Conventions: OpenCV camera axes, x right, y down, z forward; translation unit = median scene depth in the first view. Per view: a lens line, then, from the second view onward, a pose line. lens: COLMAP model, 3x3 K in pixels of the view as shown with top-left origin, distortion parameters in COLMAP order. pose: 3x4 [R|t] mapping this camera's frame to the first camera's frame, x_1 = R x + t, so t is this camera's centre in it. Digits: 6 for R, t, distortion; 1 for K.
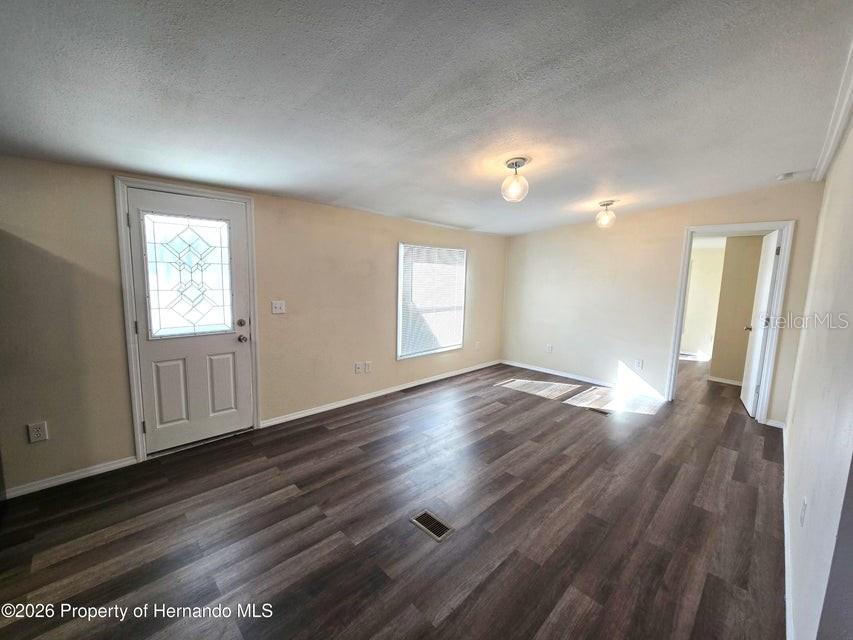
lens RADIAL K [[349.6, 0, 426.0], [0, 349.6, 315.6], [0, 0, 1]] dist [-0.002302, 0.001052]
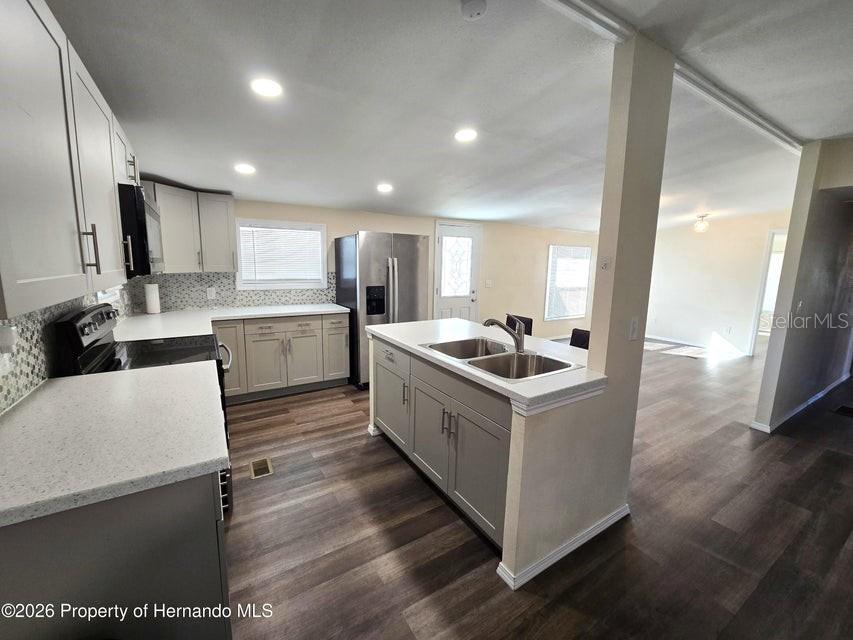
lens RADIAL K [[349.6, 0, 427.7], [0, 349.6, 316.5], [0, 0, 1]] dist [-0.002302, 0.001052]
pose [[0.976182, 0.025545, -0.215443, -0.402414], [-0.019611, 0.999368, 0.029632, 0.114587], [0.216064, -0.024701, 0.976067, -0.982873]]
